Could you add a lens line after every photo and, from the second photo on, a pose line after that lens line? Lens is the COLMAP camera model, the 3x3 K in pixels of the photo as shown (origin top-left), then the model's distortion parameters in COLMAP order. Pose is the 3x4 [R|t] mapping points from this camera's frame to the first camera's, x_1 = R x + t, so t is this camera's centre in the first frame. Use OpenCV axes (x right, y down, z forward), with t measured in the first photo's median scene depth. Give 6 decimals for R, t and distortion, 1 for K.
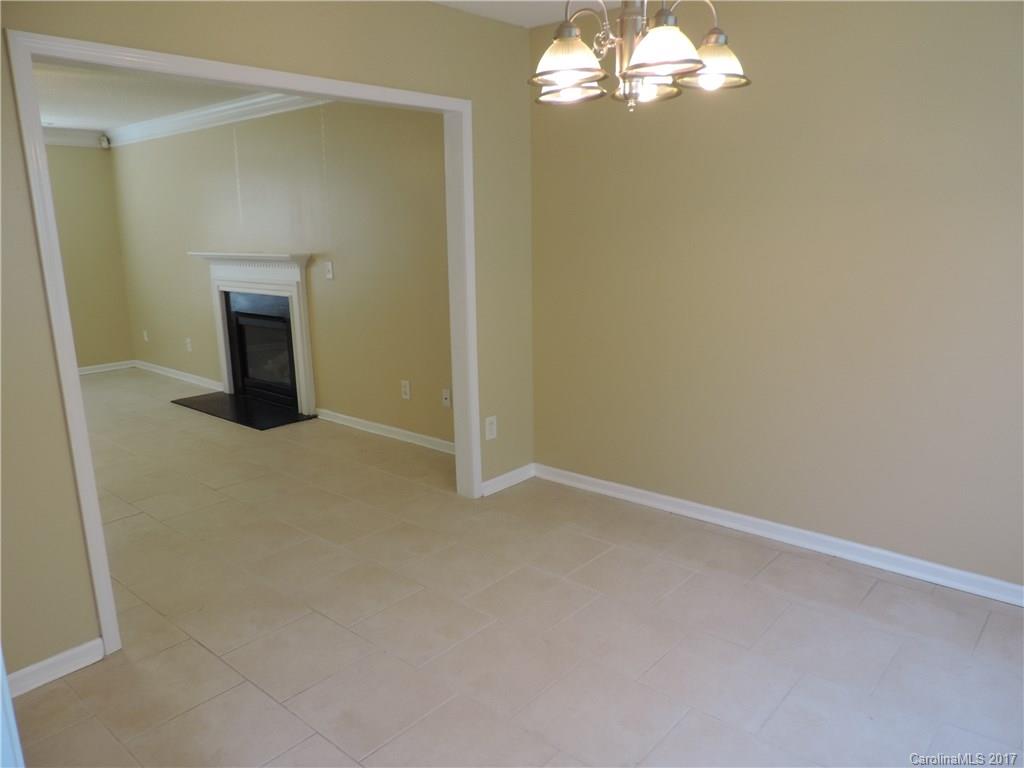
lens RADIAL K [[732.3, 0, 517.6], [0, 732.3, 384.3], [0, 0, 1]] dist [-0.008609, -0.016470]
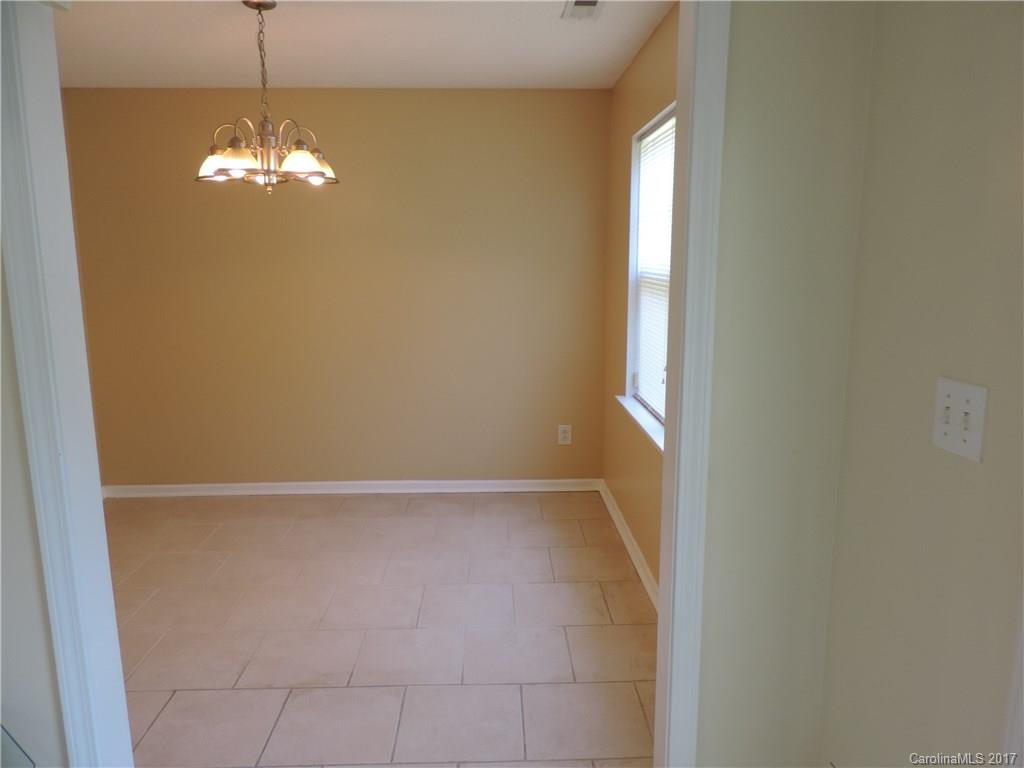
lens RADIAL K [[732.3, 0, 511.8], [0, 732.3, 385.5], [0, 0, 1]] dist [-0.008609, -0.016470]
pose [[0.740261, -0.102621, 0.664442, -0.567089], [0.138801, 0.990319, -0.001687, 0.114549], [-0.657836, 0.093474, 0.747338, -0.499461]]
